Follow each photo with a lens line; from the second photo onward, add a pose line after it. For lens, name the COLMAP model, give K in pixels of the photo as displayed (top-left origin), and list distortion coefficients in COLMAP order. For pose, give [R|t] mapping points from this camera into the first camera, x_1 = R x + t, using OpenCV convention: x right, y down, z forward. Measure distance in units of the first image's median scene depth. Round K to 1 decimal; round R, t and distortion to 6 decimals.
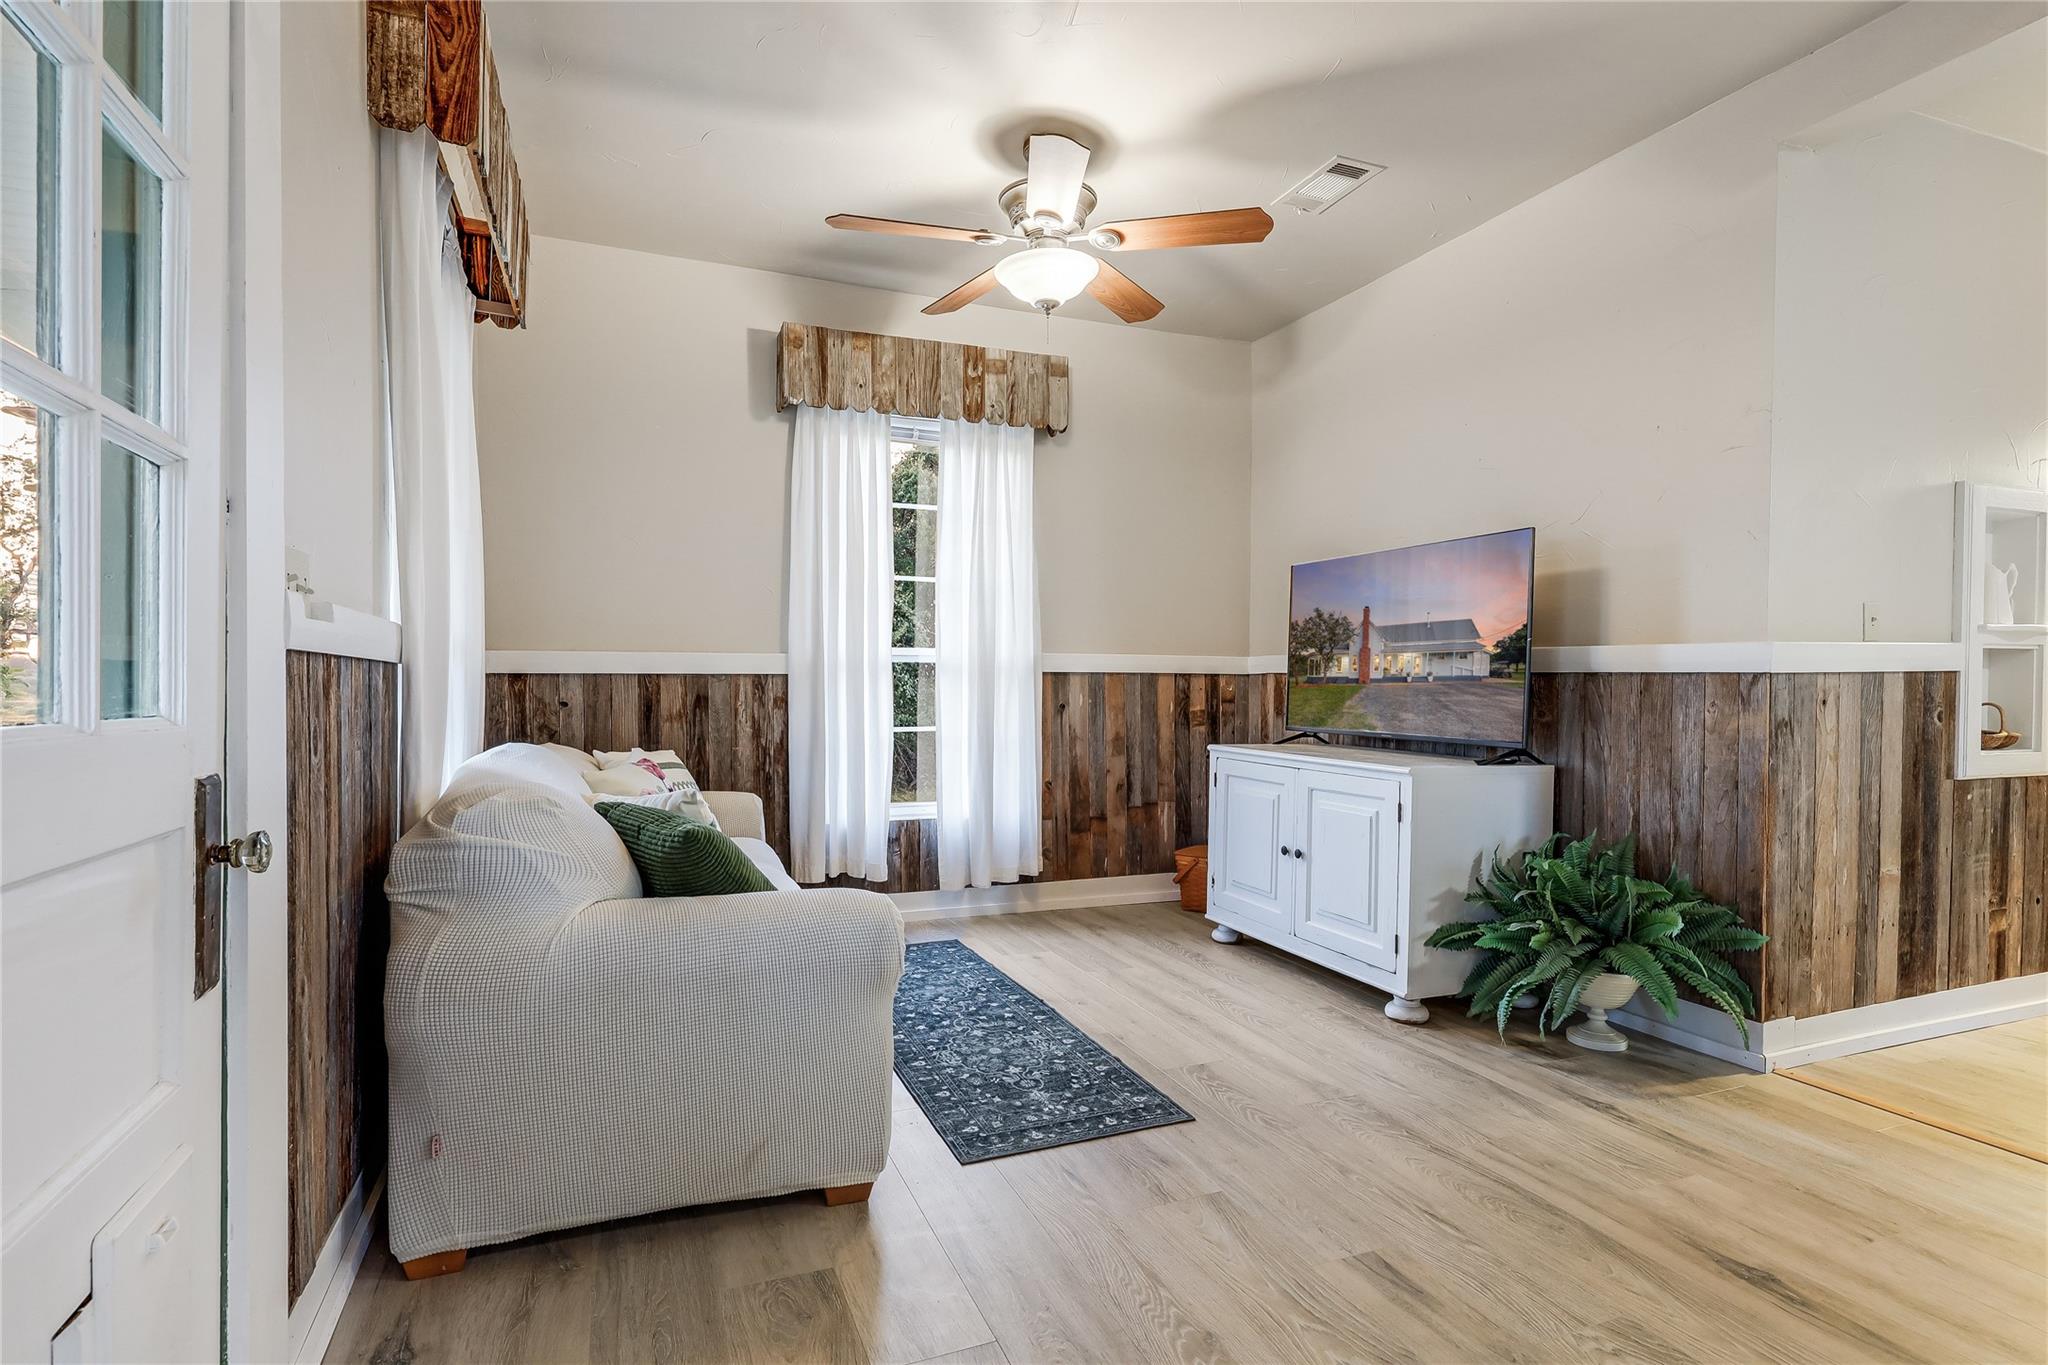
lens RADIAL K [[999.6, 0, 1015.1], [0, 999.6, 698.4], [0, 0, 1]] dist [-0.000881, -0.000847]
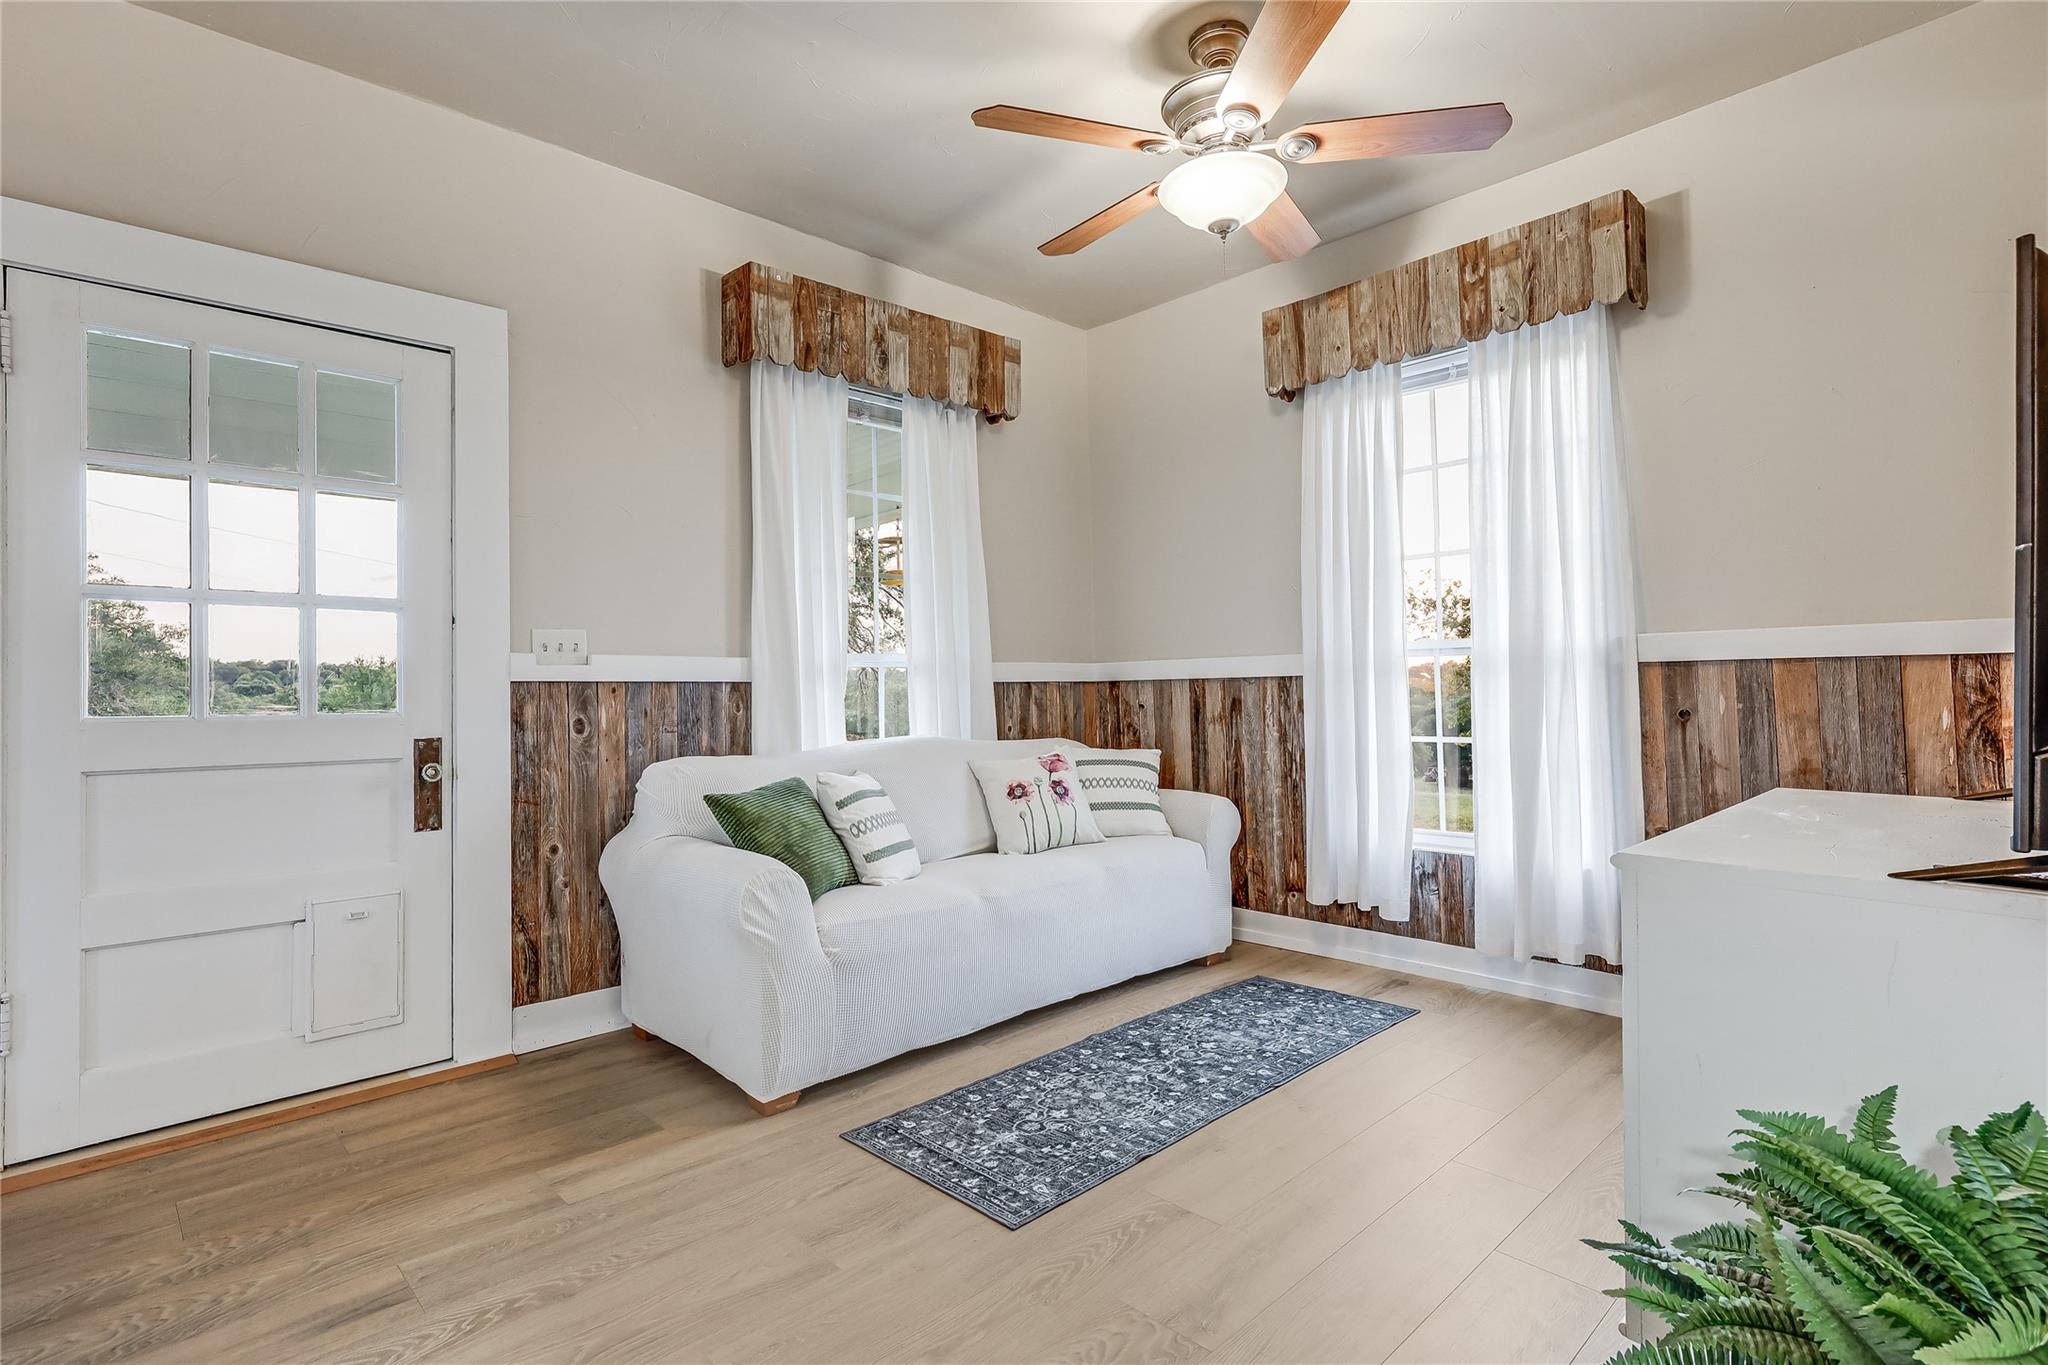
lens RADIAL K [[999.6, 0, 1019.4], [0, 999.6, 667.9], [0, 0, 1]] dist [-0.000881, -0.000847]
pose [[0.371828, -0.028852, -0.927853, 0.604730], [0.002164, 0.999541, -0.030214, -0.004233], [0.928299, 0.009227, 0.371720, 0.450725]]
